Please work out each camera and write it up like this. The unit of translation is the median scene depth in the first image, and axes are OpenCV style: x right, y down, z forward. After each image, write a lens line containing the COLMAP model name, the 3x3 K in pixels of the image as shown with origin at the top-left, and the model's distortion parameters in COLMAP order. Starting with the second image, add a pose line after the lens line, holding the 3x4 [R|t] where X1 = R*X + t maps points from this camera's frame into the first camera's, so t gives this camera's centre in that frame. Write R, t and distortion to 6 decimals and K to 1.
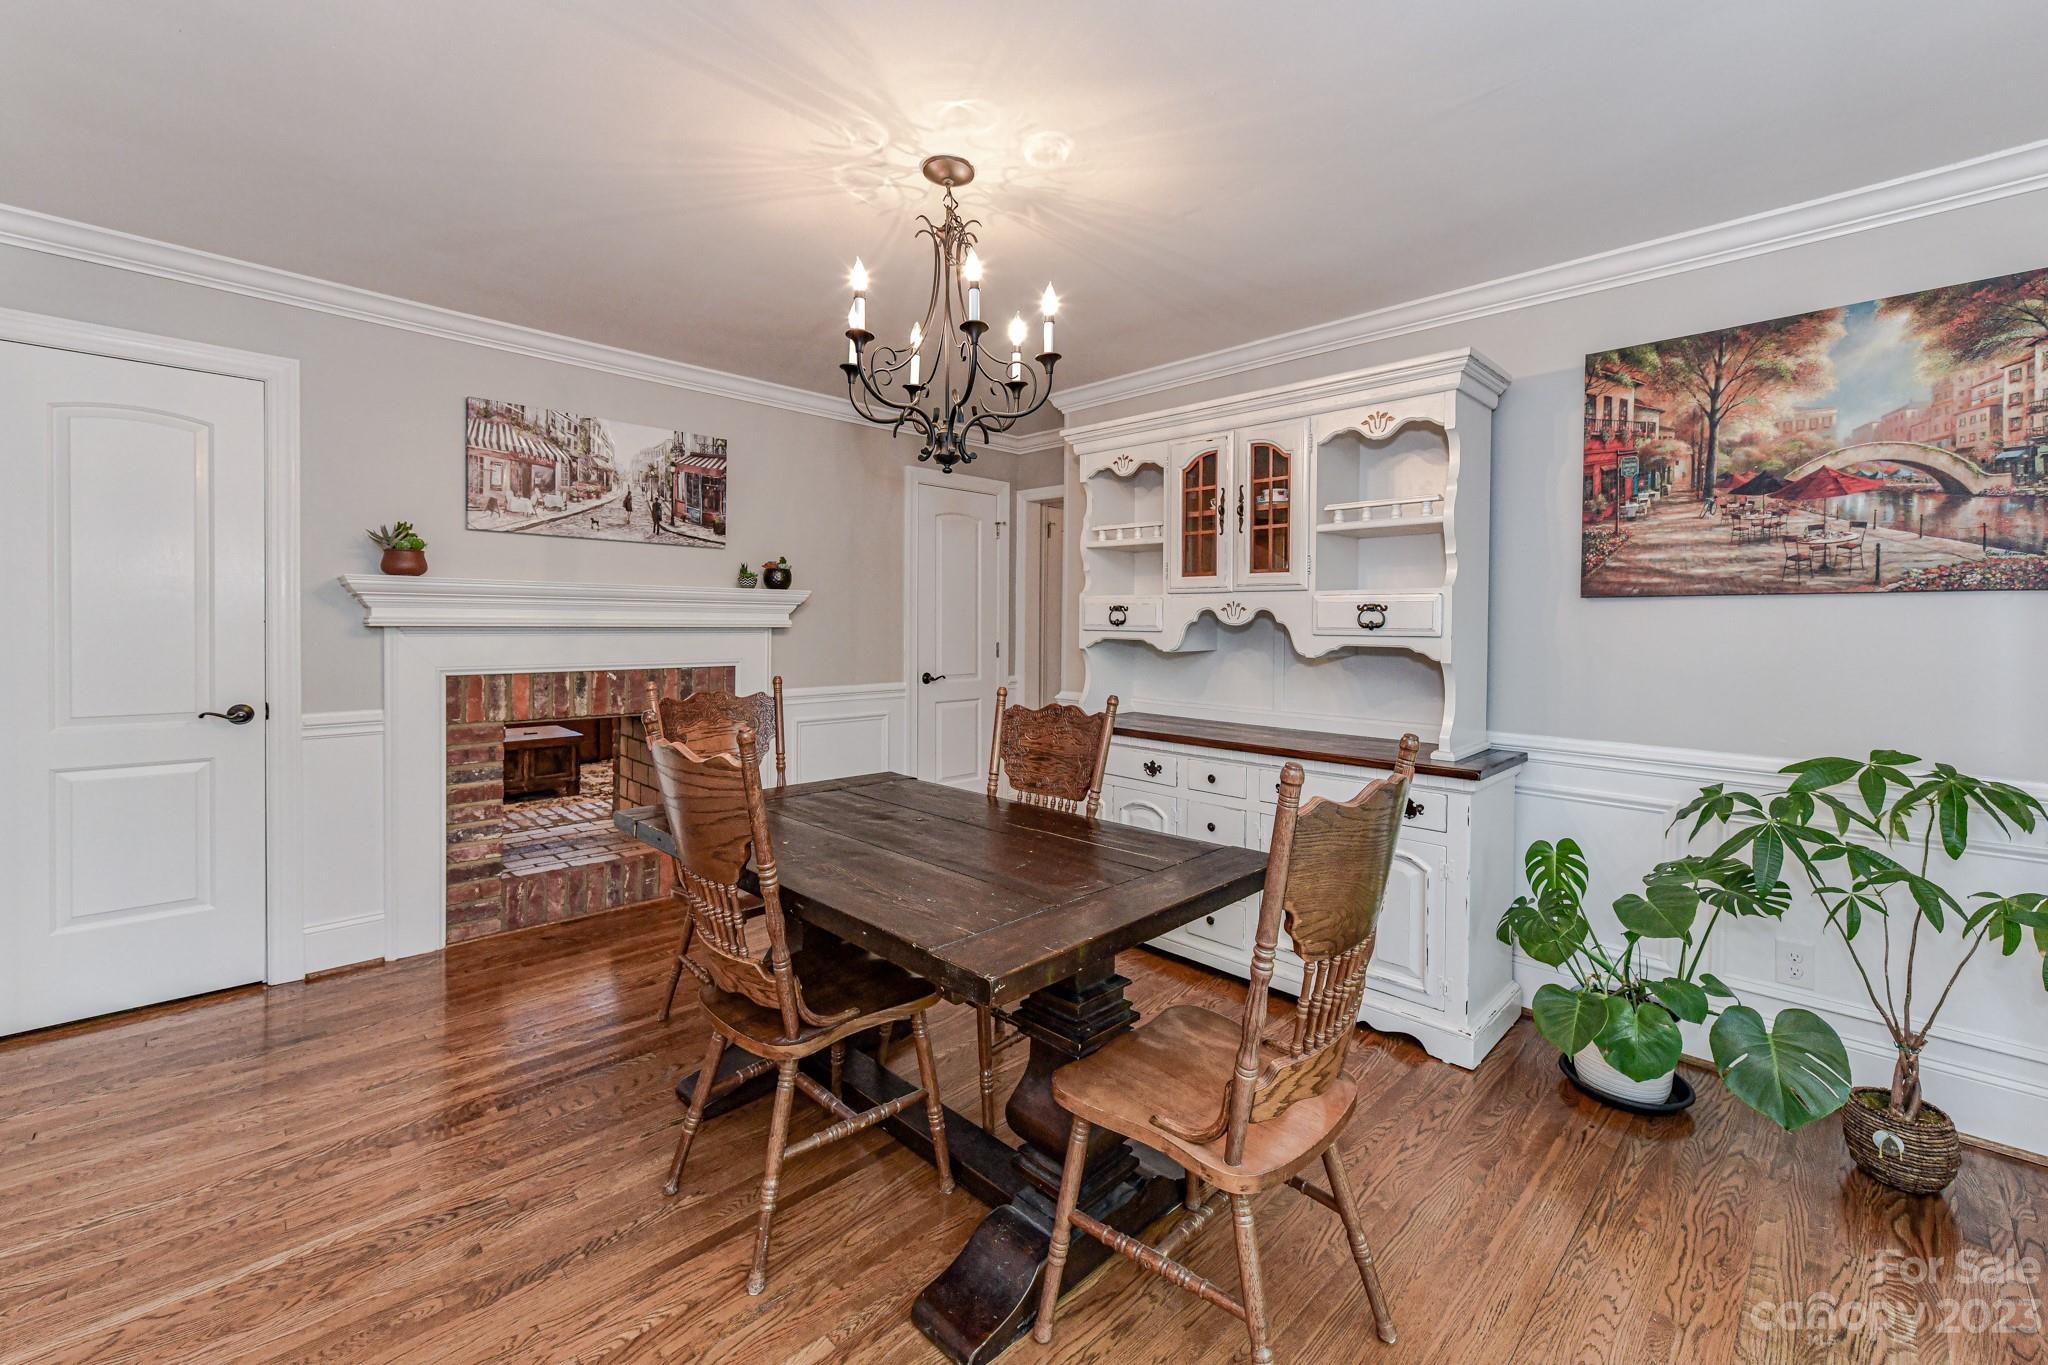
lens RADIAL K [[838.3, 0, 1035.6], [0, 838.3, 638.2], [0, 0, 1]] dist [0.002871, -0.000084]
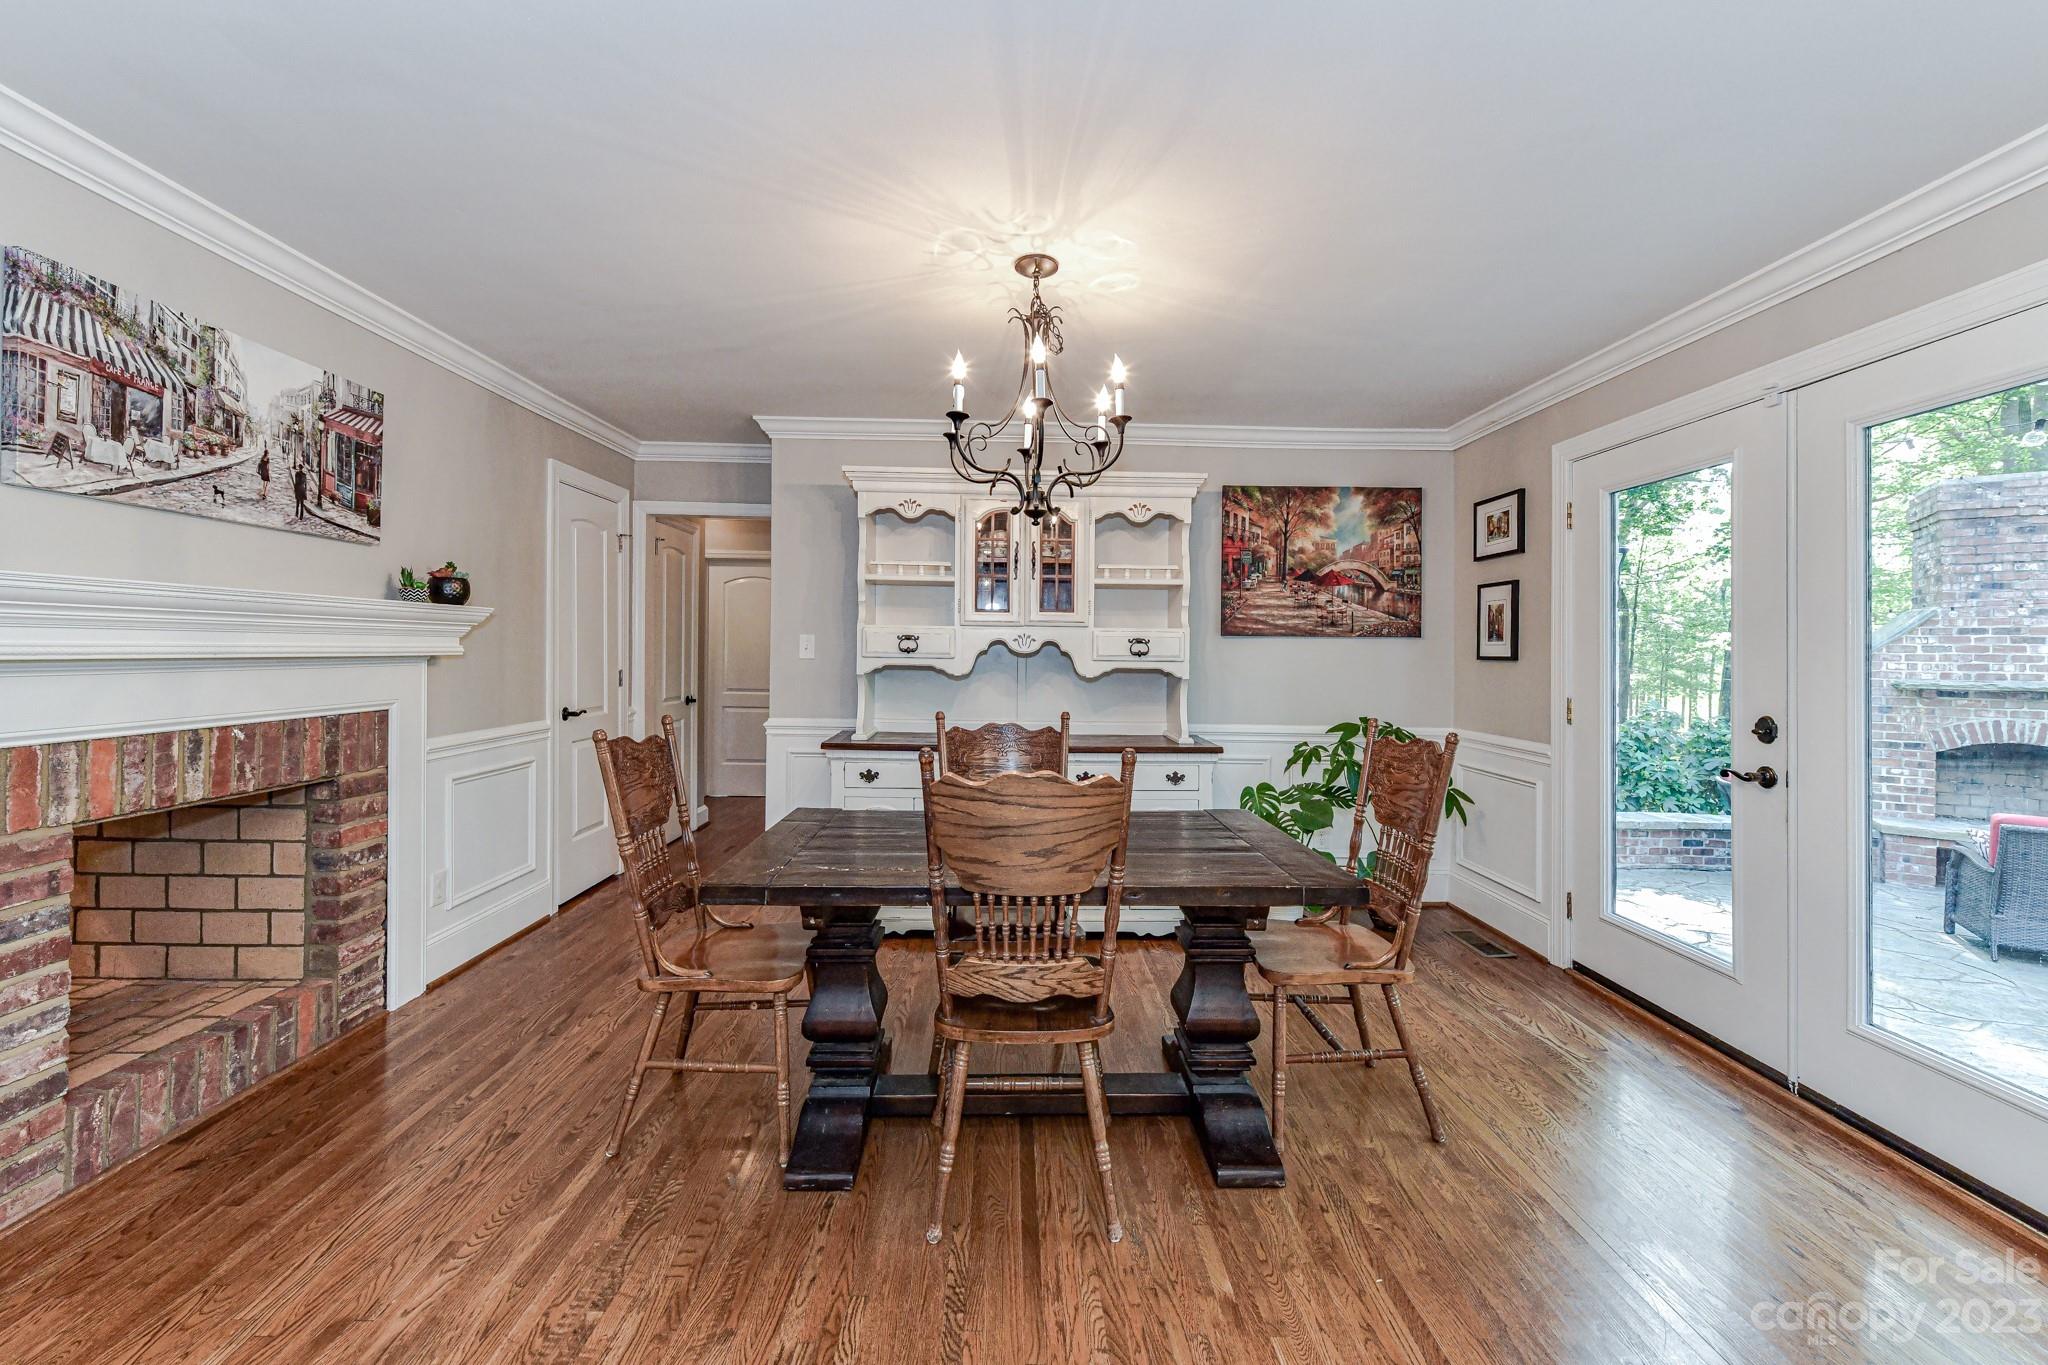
lens RADIAL K [[819.9, 0, 1022.0], [0, 819.9, 650.7], [0, 0, 1]] dist [0.007792, -0.004055]
pose [[0.698824, -0.001616, 0.715292, -0.646065], [0.007237, 0.999962, -0.004811, -0.013263], [-0.715258, 0.008538, 0.698809, 0.155772]]
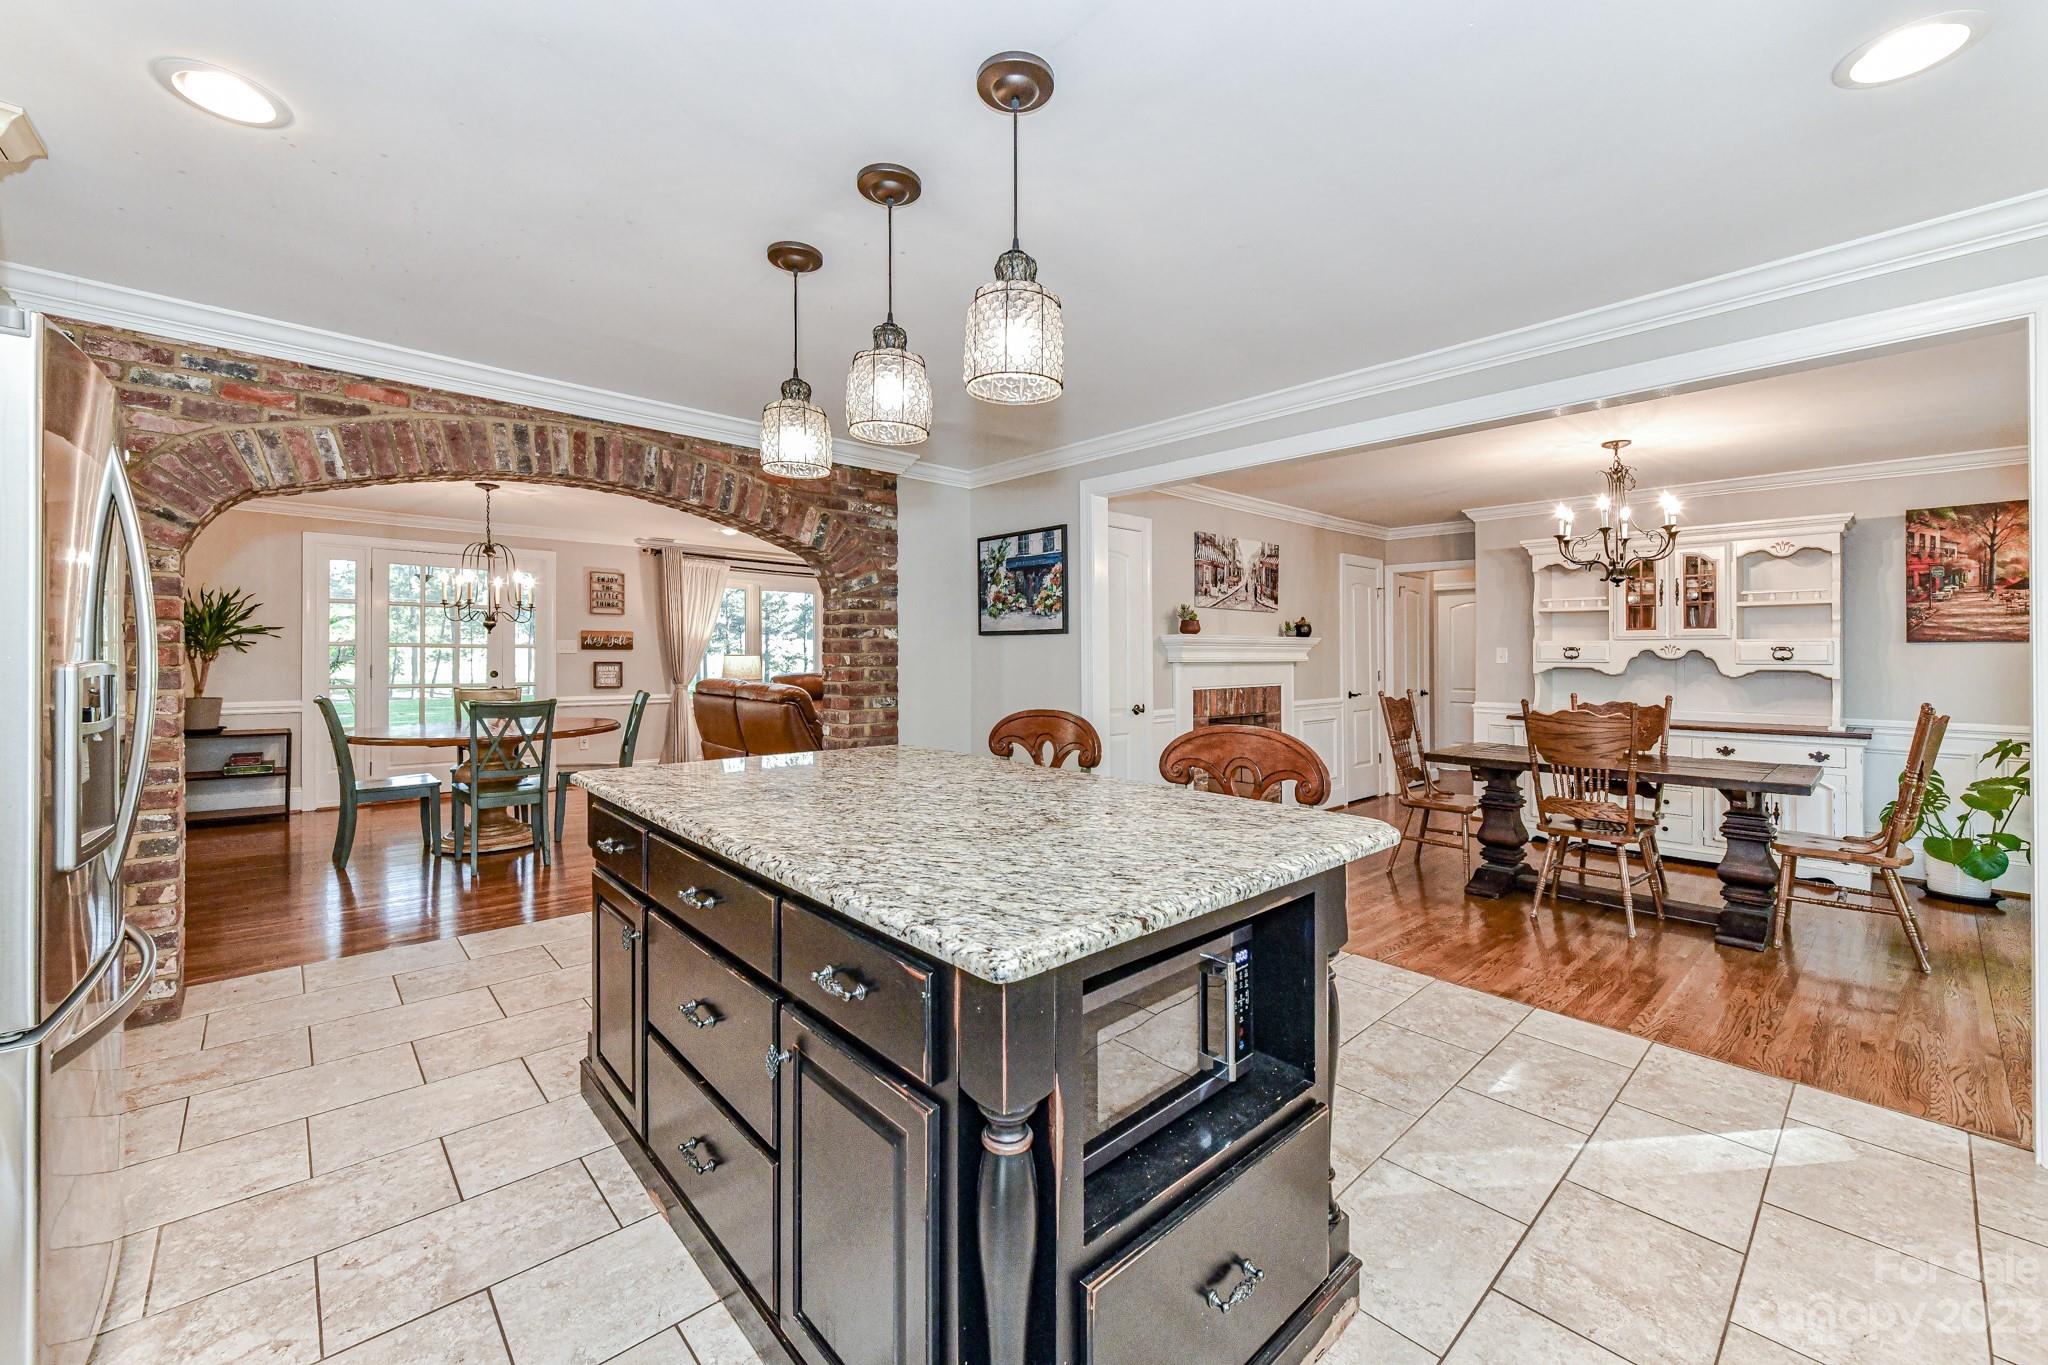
lens RADIAL K [[816.9, 0, 1012.4], [0, 816.9, 652.9], [0, 0, 1]] dist [0.001407, -0.000006]
pose [[0.998335, -0.006942, -0.057255, -1.041027], [0.005727, 0.999755, -0.021359, 0.001003], [0.057390, 0.020995, 0.998131, -0.776448]]
